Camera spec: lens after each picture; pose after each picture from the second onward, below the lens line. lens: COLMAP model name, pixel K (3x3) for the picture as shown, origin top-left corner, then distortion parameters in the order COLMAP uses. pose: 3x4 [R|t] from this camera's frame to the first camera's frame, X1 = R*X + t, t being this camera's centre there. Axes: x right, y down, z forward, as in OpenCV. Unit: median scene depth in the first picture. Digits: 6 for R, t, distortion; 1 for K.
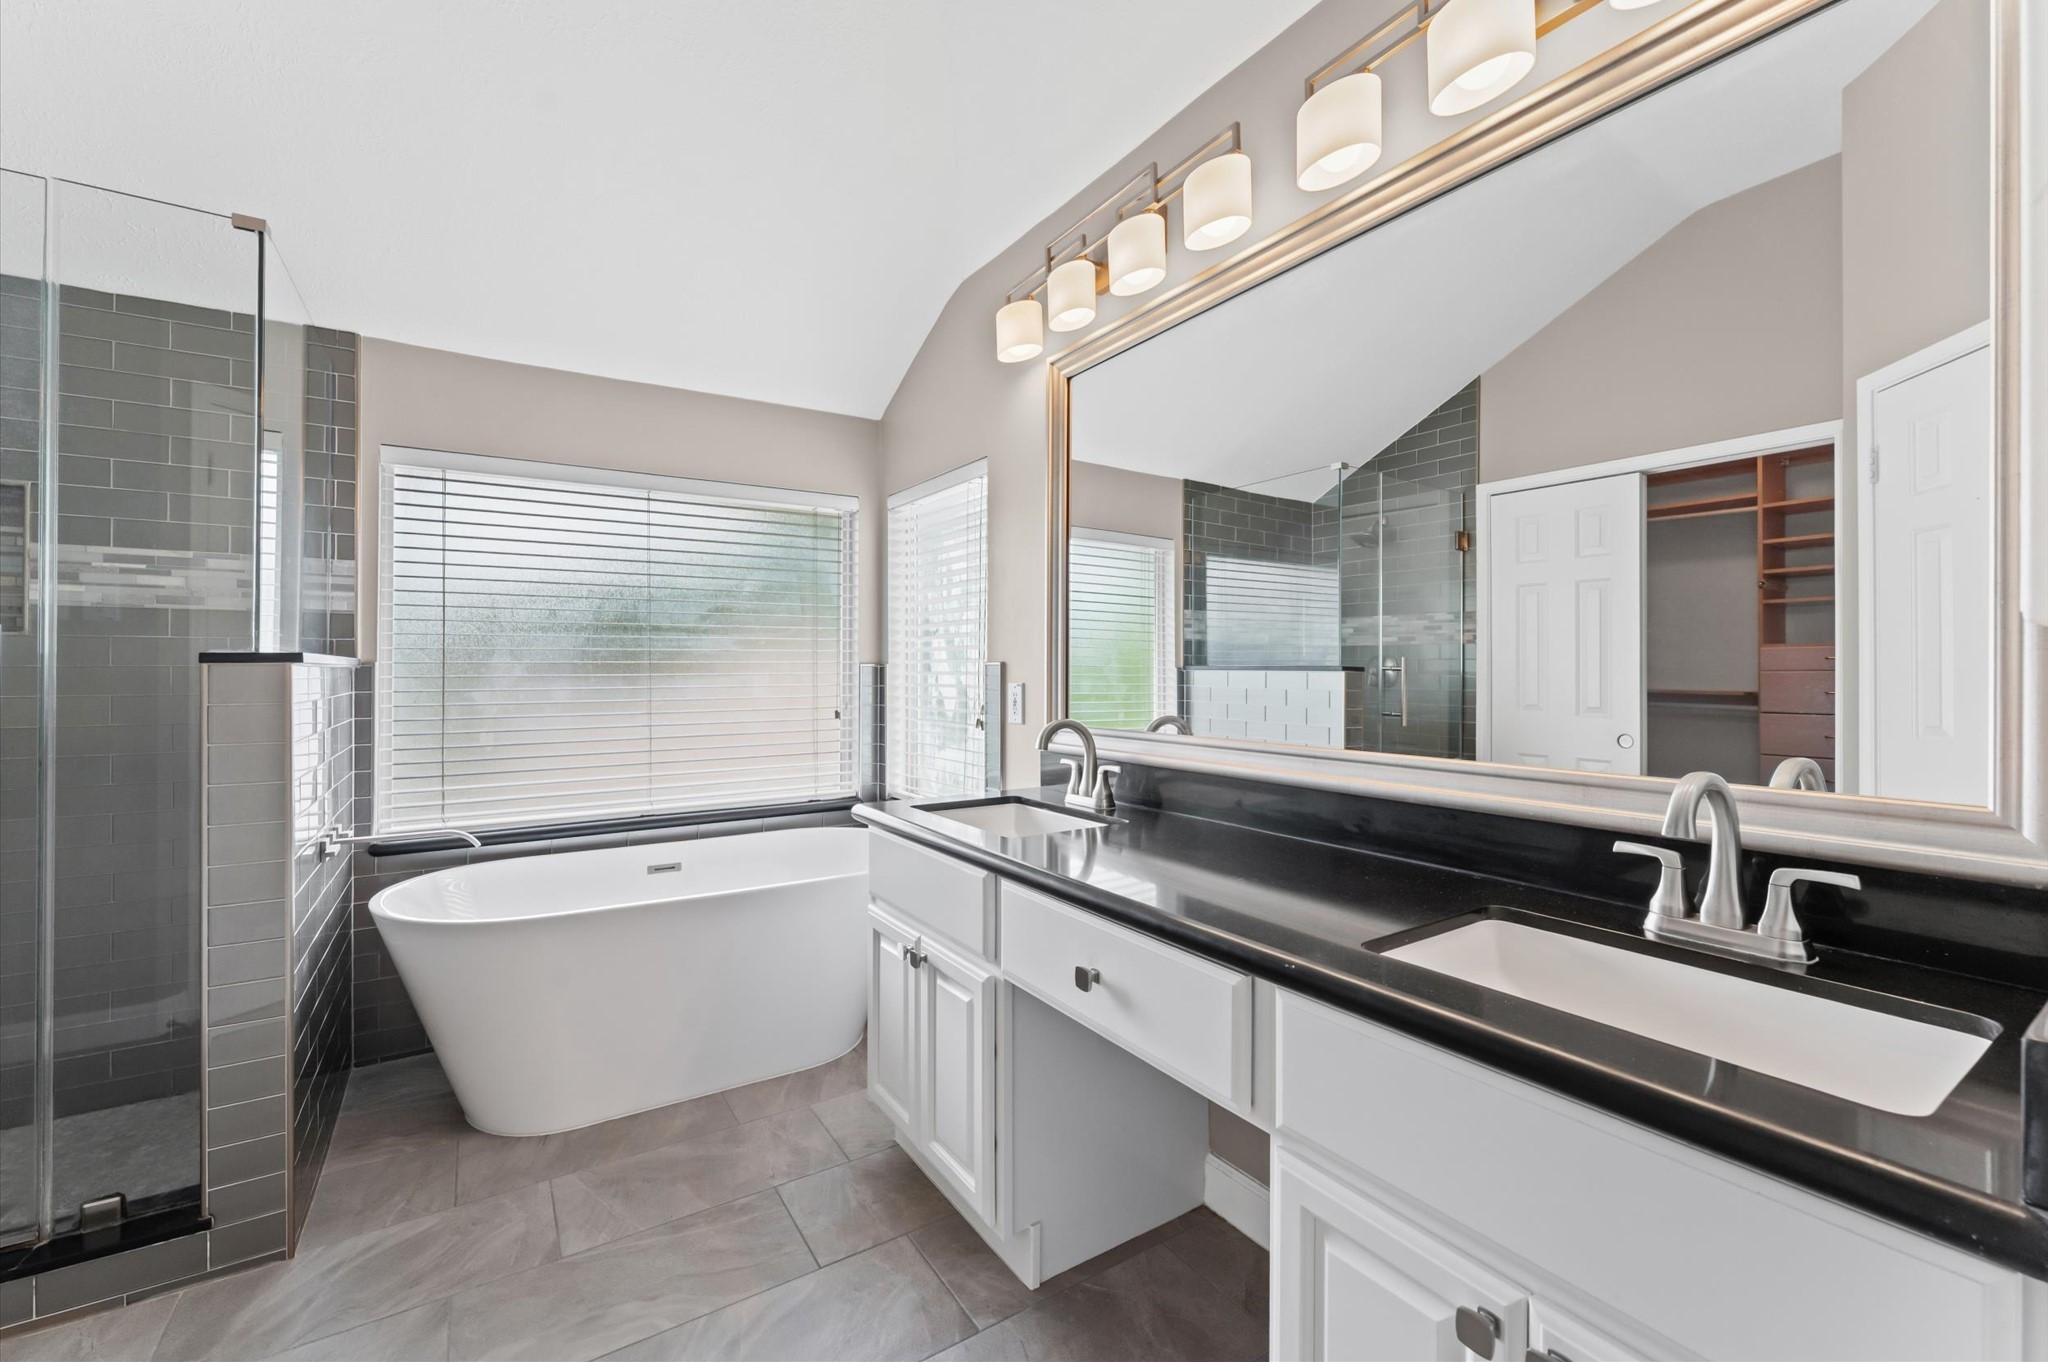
lens RADIAL K [[841.6, 0, 1026.2], [0, 841.6, 668.0], [0, 0, 1]] dist [0.000083, 0.000004]
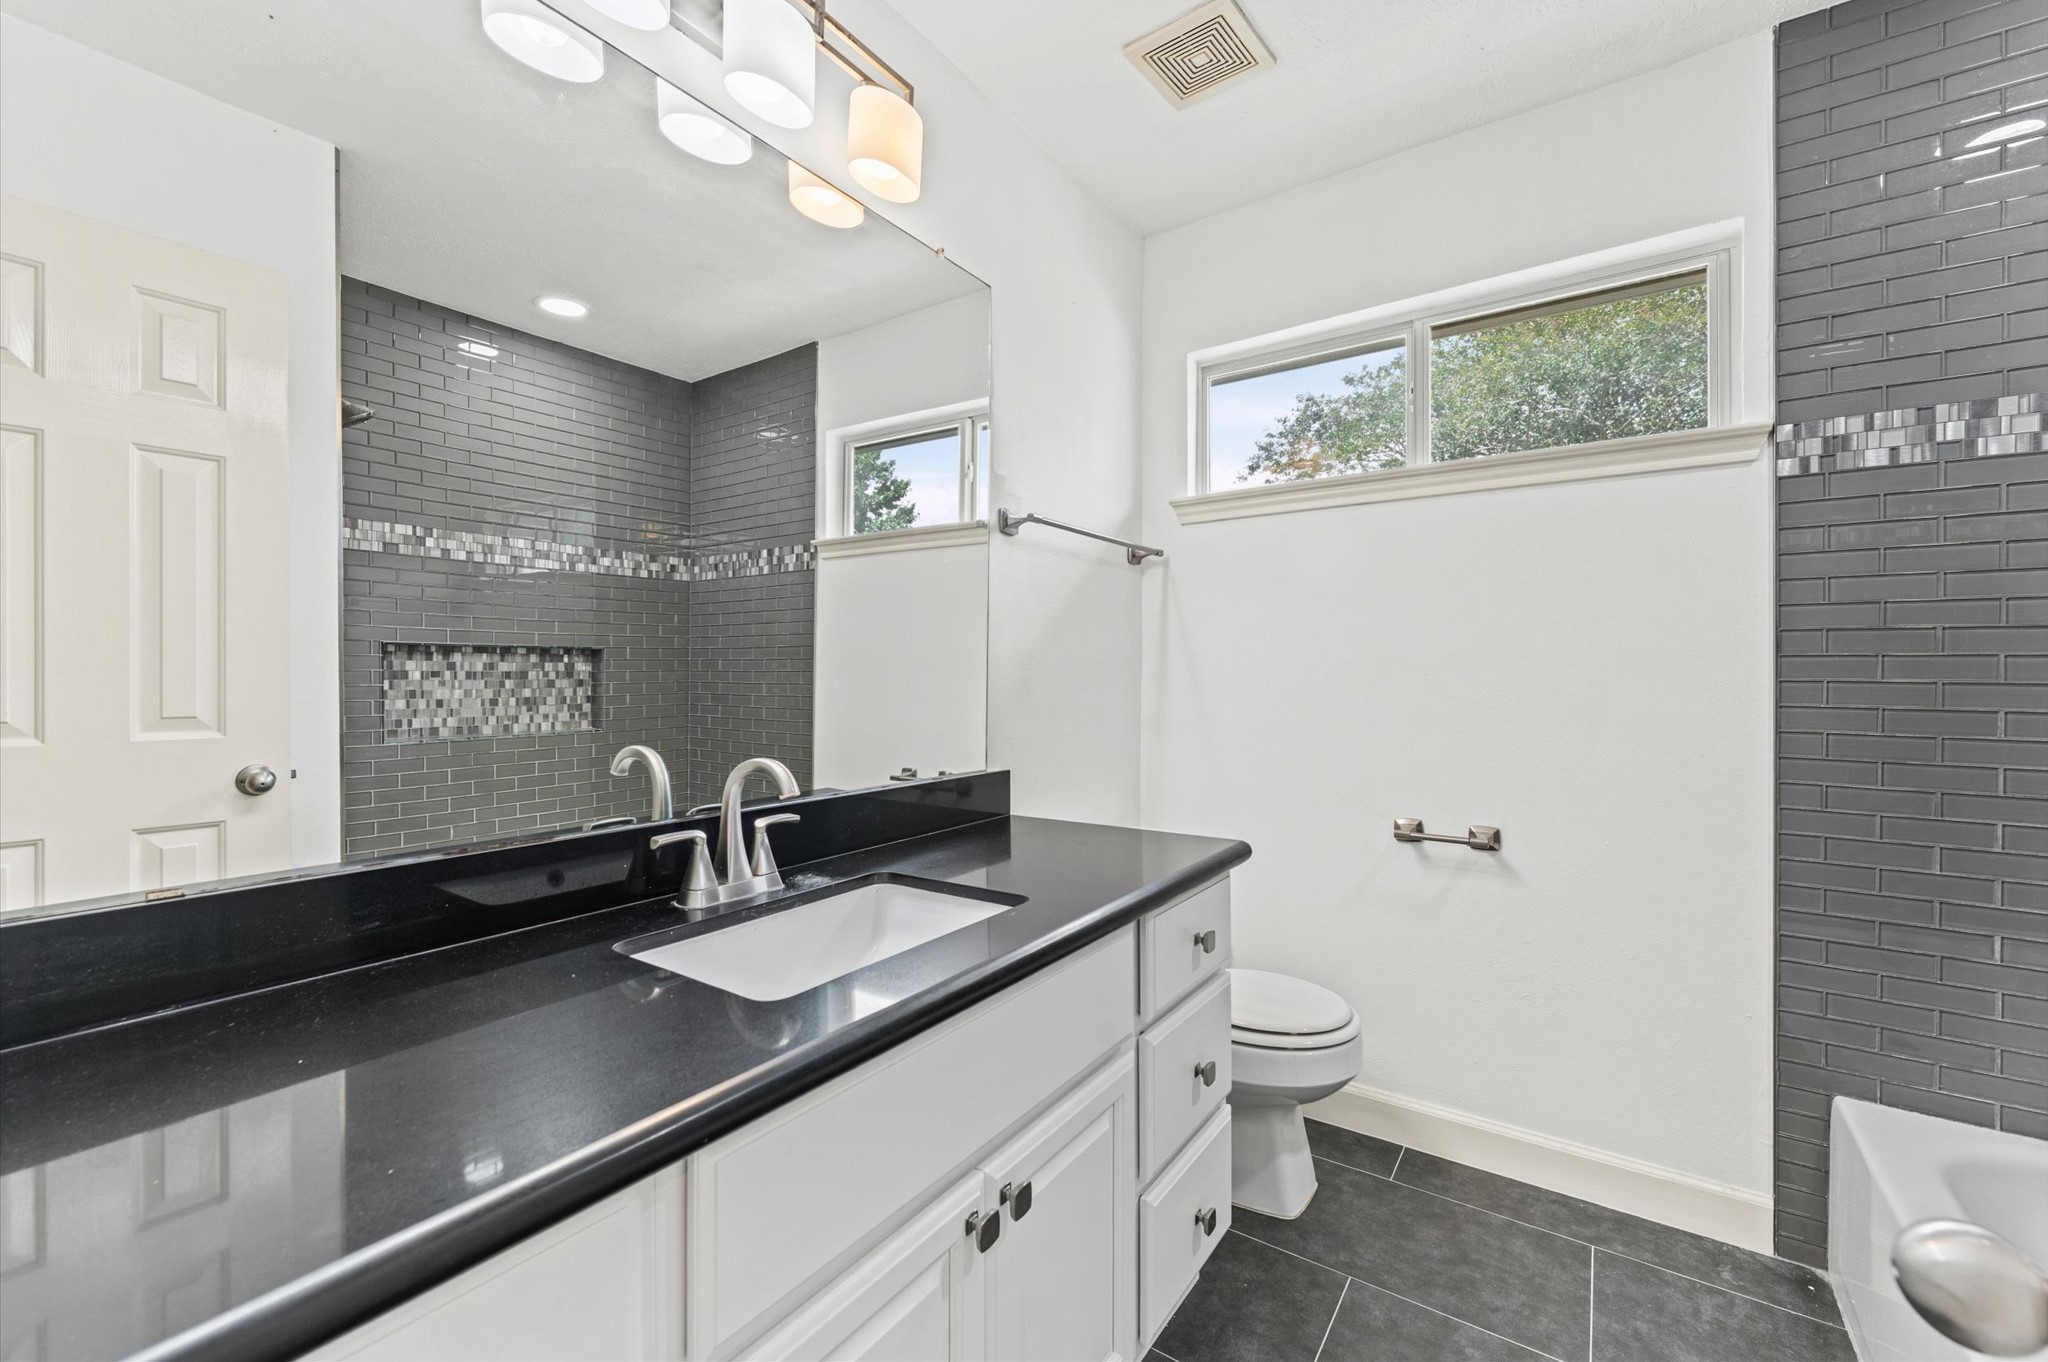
lens RADIAL K [[841.6, 0, 1025.6], [0, 841.6, 672.7], [0, 0, 1]] dist [0.000083, 0.000004]
pose [[-0.376496, -0.003983, 0.926410, -0.398502], [0.001810, 0.999986, 0.005035, 0.010613], [-0.926417, 0.003572, -0.376483, 1.030404]]
